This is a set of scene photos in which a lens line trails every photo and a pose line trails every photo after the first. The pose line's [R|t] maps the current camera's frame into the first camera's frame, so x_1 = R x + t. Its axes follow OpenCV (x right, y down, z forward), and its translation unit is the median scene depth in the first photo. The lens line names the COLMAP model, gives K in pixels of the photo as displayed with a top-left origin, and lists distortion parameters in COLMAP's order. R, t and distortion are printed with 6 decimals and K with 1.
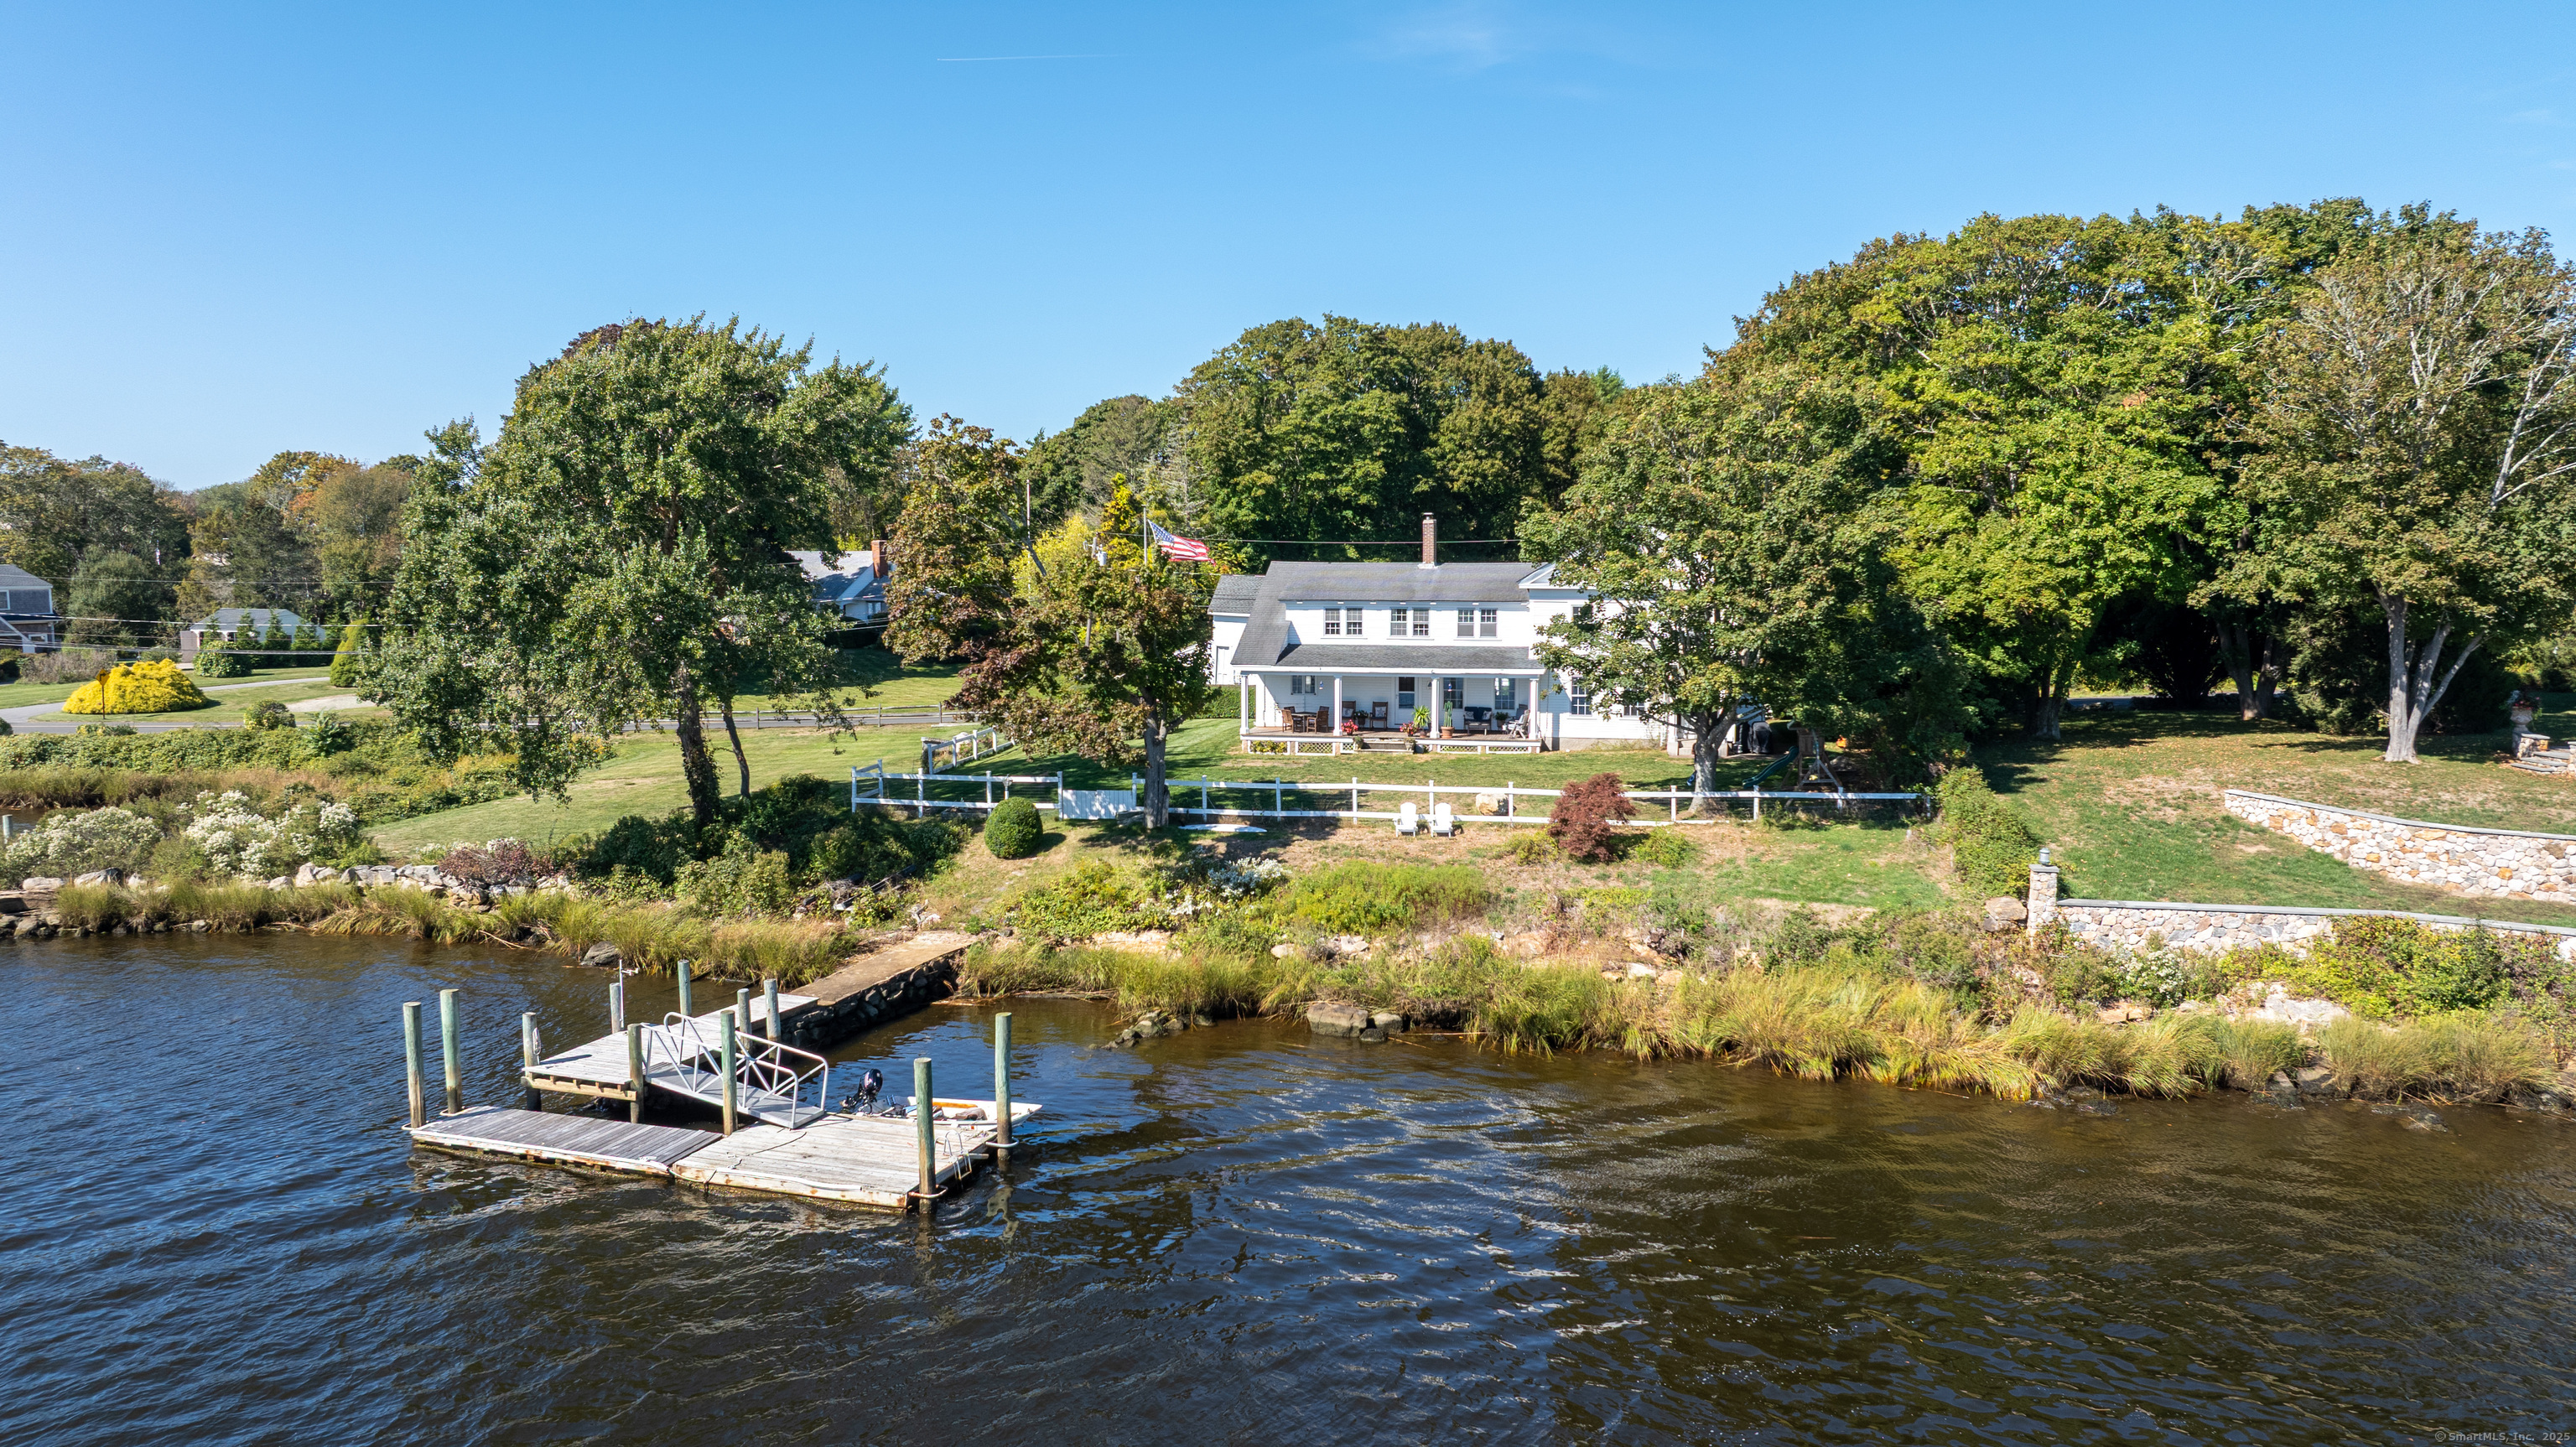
lens RADIAL K [[1843.0, 0, 1289.3], [0, 1843.0, 727.5], [0, 0, 1]] dist [-0.056729, 0.034123]
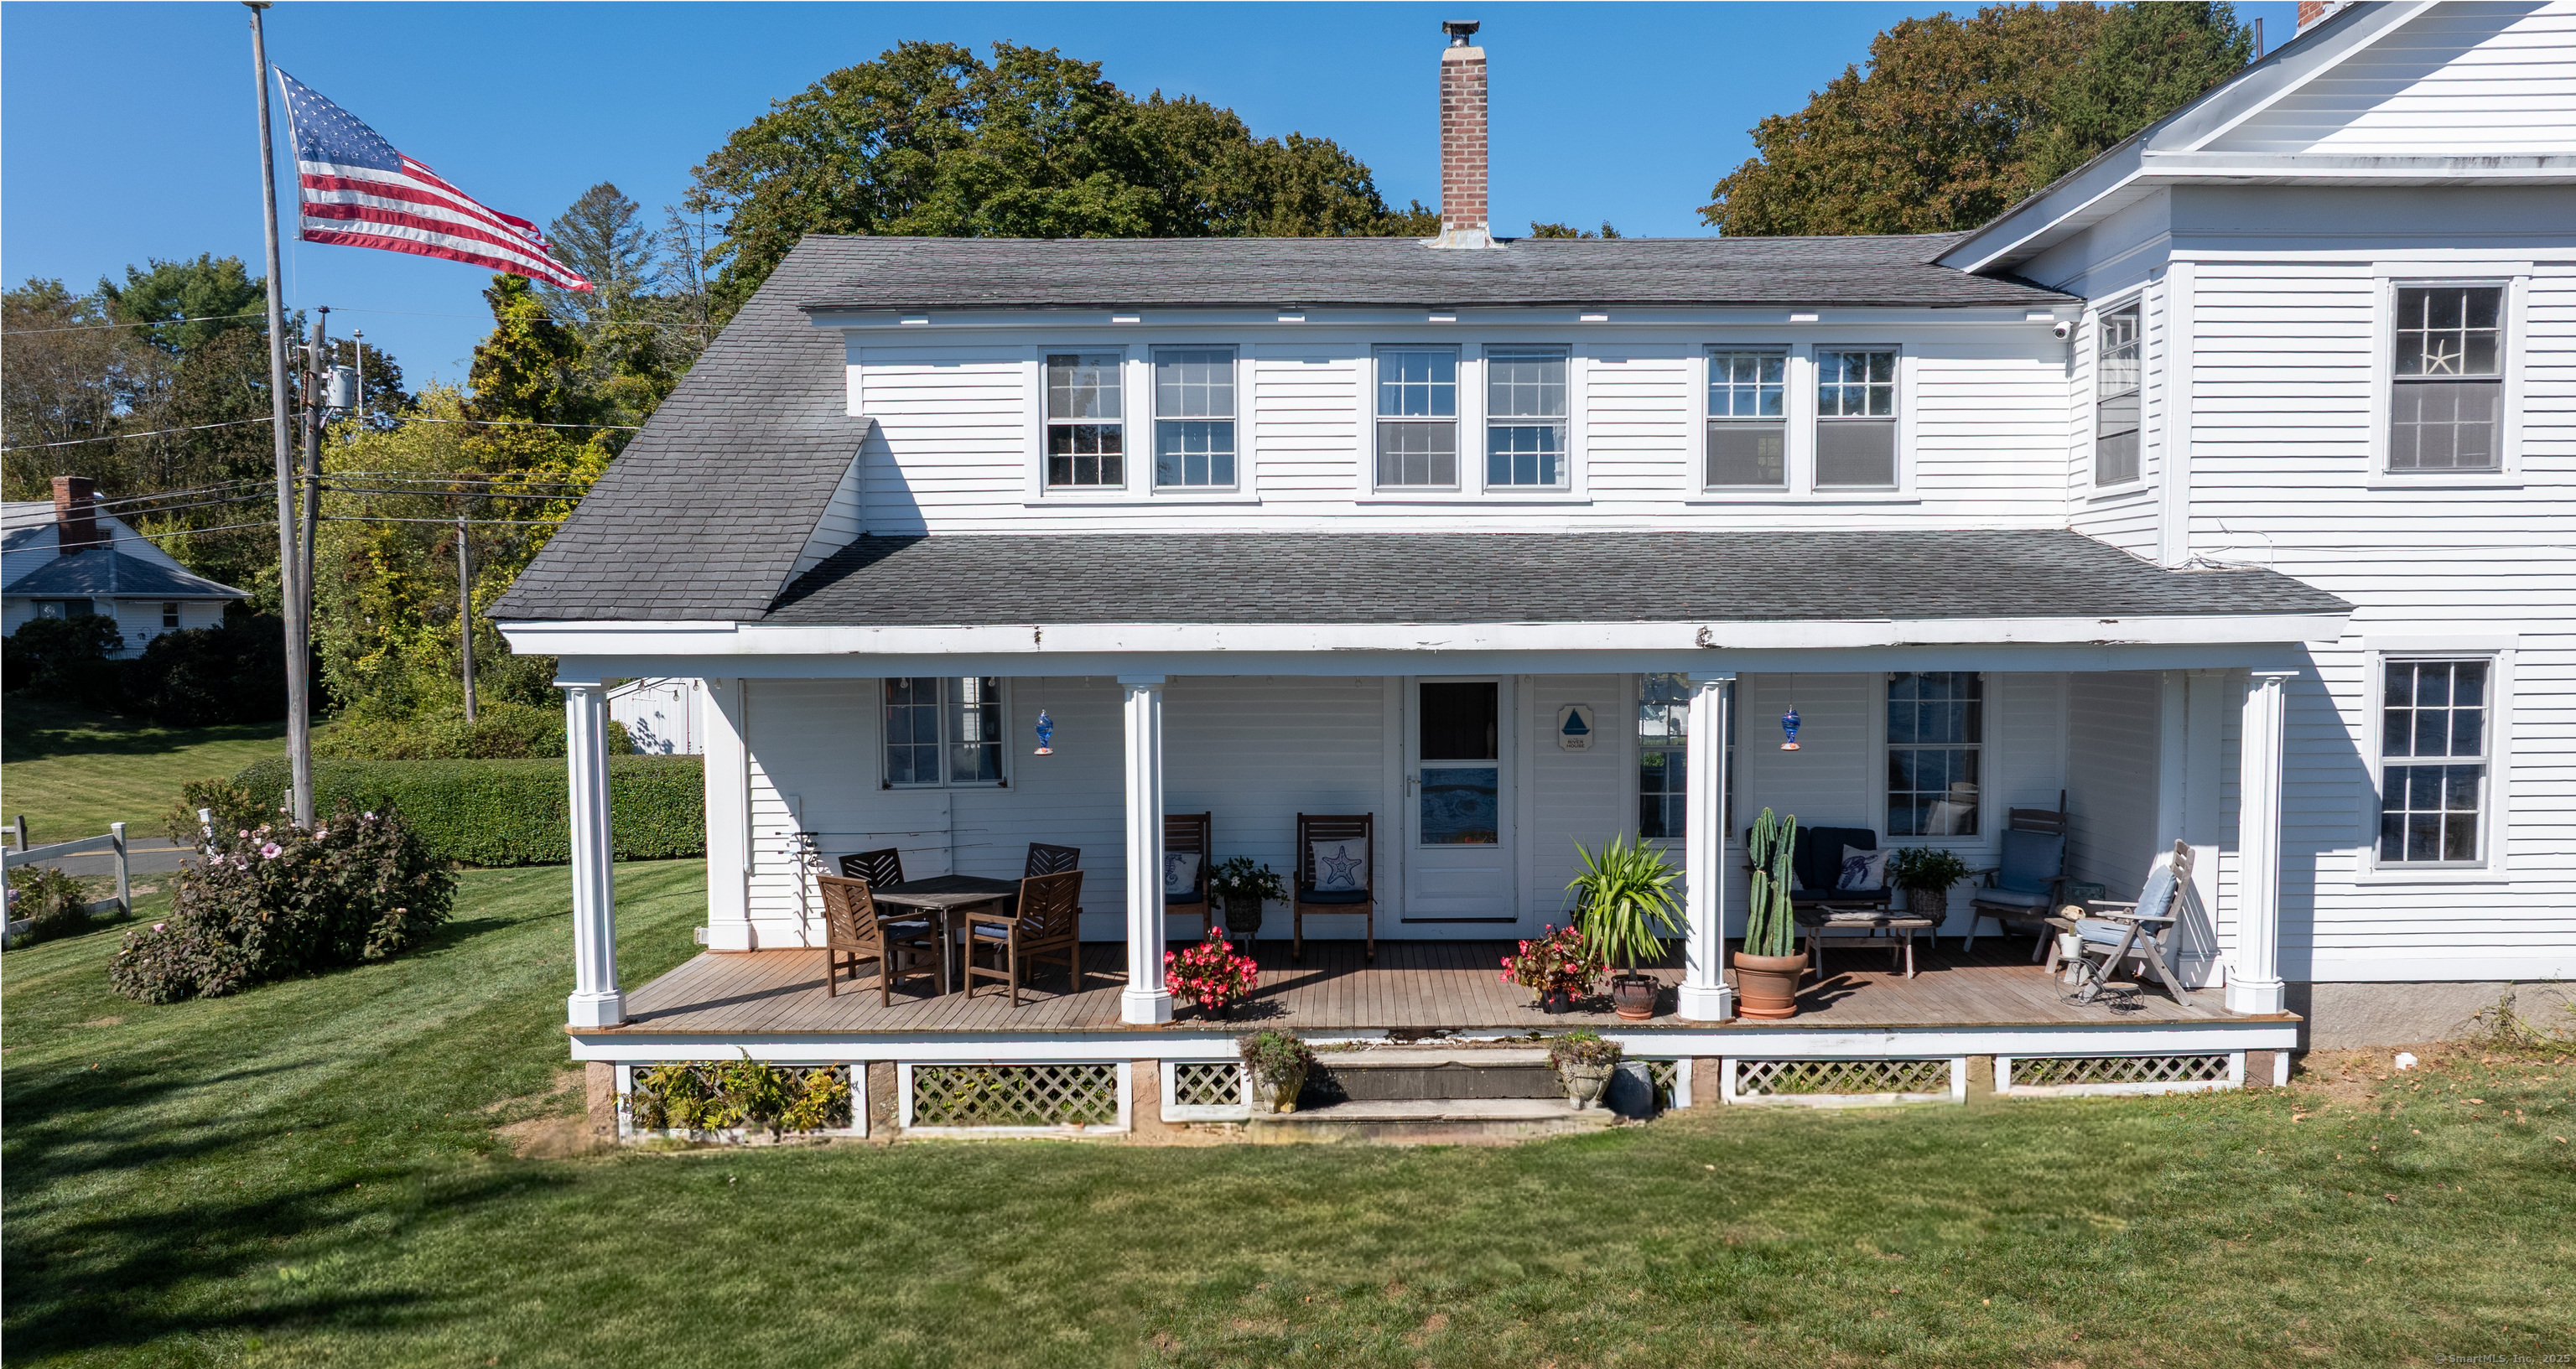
lens RADIAL K [[1700.3, 0, 1296.6], [0, 1700.3, 701.2], [0, 0, 1]] dist [-0.006359, -0.000451]
pose [[0.980607, -0.015873, 0.195340, 0.009319], [0.026881, 0.998188, -0.053832, -0.016346], [-0.194131, 0.058039, 0.979257, 0.822598]]
